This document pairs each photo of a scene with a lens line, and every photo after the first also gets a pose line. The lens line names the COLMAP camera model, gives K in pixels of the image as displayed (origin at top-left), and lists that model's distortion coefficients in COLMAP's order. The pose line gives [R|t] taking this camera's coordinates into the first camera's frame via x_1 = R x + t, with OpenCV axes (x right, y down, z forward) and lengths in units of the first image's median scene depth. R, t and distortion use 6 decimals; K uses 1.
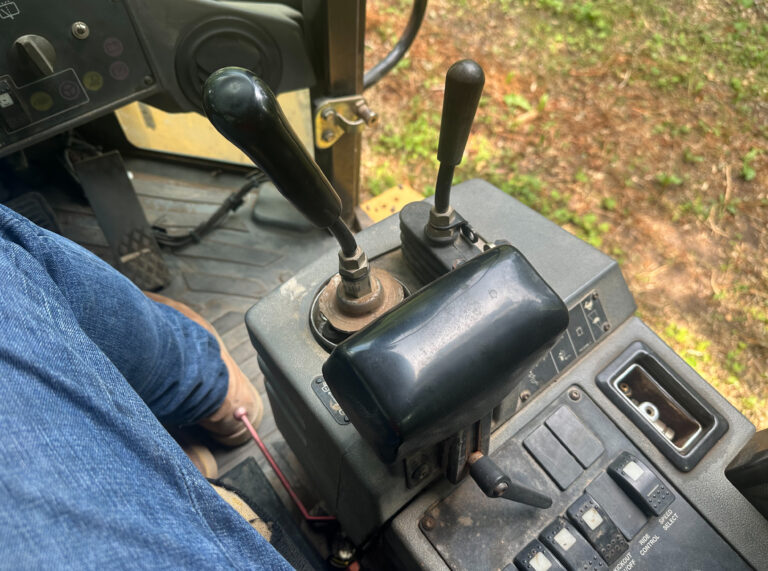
lens RADIAL K [[538.0, 0, 385.9], [0, 538.0, 308.1], [0, 0, 1]] dist [0.031764, -0.062112]
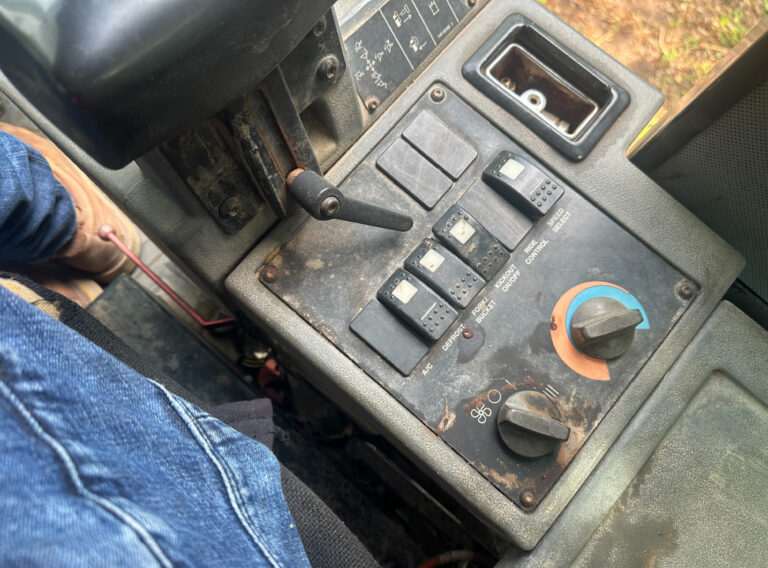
lens RADIAL K [[525.1, 0, 368.3], [0, 525.1, 314.5], [0, 0, 1]] dist [0.038745, -0.056407]
pose [[0.981397, -0.191947, -0.004065, 0.196185], [0.184281, 0.935841, 0.300403, 0.215265], [-0.053857, -0.295564, 0.953804, 0.177504]]
